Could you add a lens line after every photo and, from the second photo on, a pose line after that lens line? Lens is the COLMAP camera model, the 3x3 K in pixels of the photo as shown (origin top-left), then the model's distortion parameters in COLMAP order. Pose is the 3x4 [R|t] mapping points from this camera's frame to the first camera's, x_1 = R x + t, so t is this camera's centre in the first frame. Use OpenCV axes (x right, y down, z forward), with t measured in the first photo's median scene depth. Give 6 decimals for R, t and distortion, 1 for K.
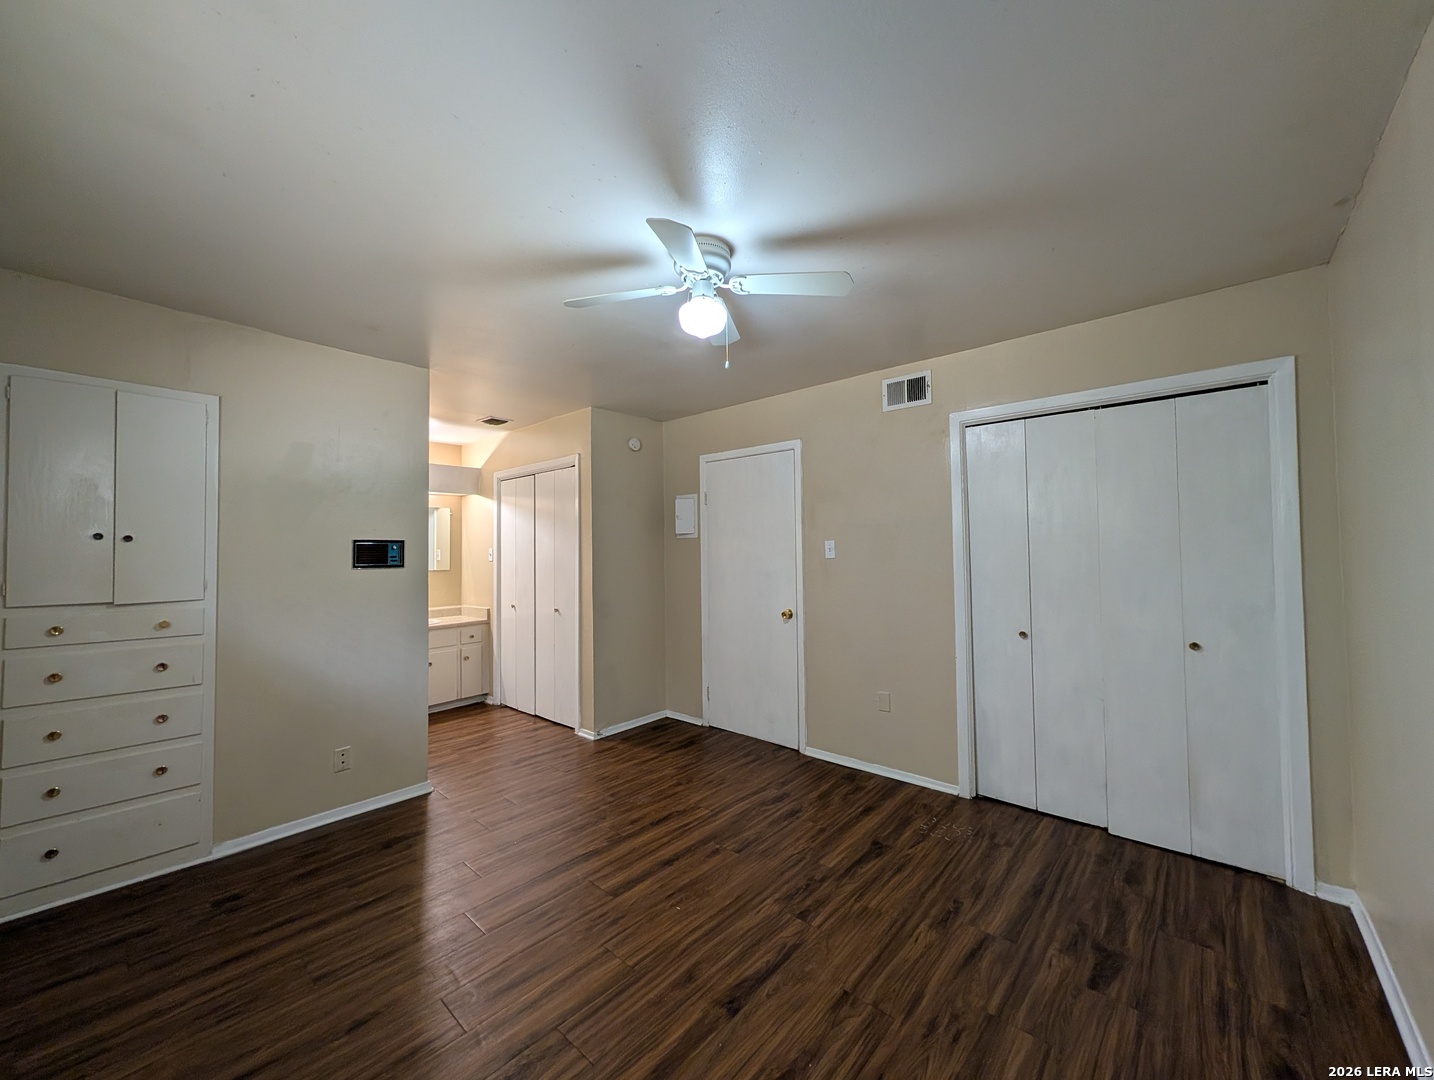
lens RADIAL K [[552.2, 0, 718.5], [0, 552.2, 534.1], [0, 0, 1]] dist [-0.000272, 0.000553]
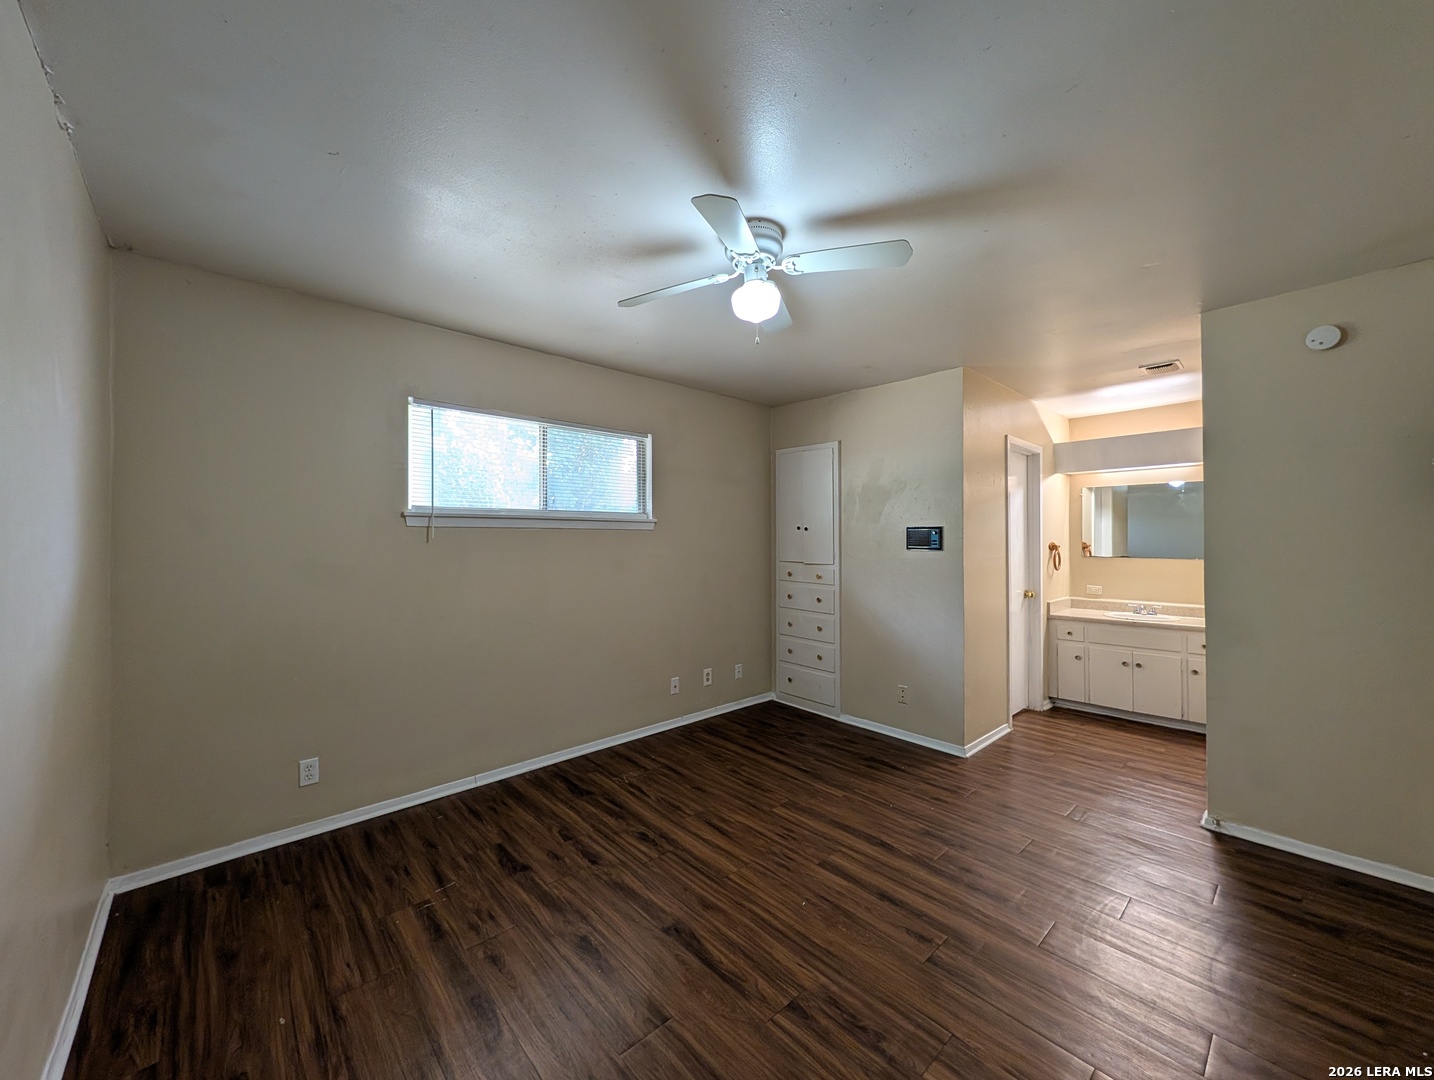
lens RADIAL K [[552.2, 0, 718.1], [0, 552.2, 533.4], [0, 0, 1]] dist [-0.000272, 0.000553]
pose [[-0.098176, 0.000428, -0.995169, 0.695747], [0.031009, 0.999516, -0.002629, 0.015924], [0.994686, -0.031117, -0.098142, 0.735034]]
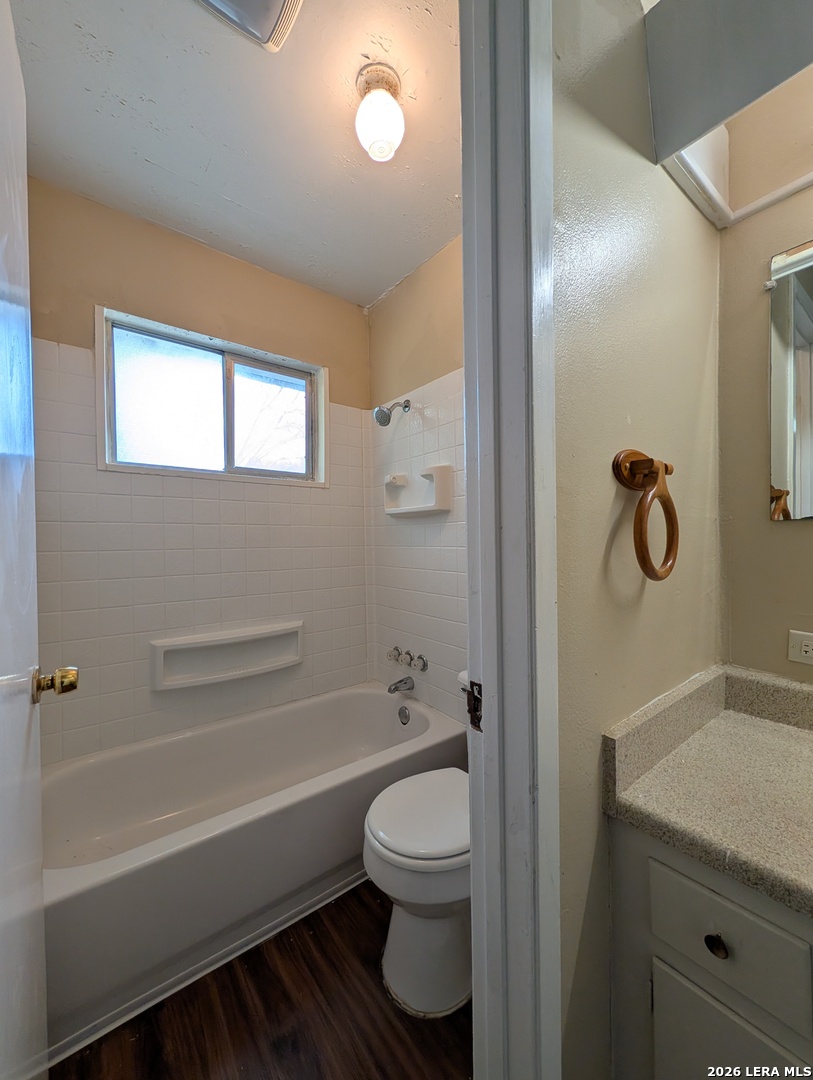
lens RADIAL K [[415.9, 0, 402.6], [0, 415.9, 538.4], [0, 0, 1]] dist [-0.000272, 0.000553]
pose [[-0.183068, 0.011625, -0.983032, -0.767495], [0.049497, 0.998771, 0.002593, 0.119729], [0.981853, -0.048182, -0.183418, 1.474860]]
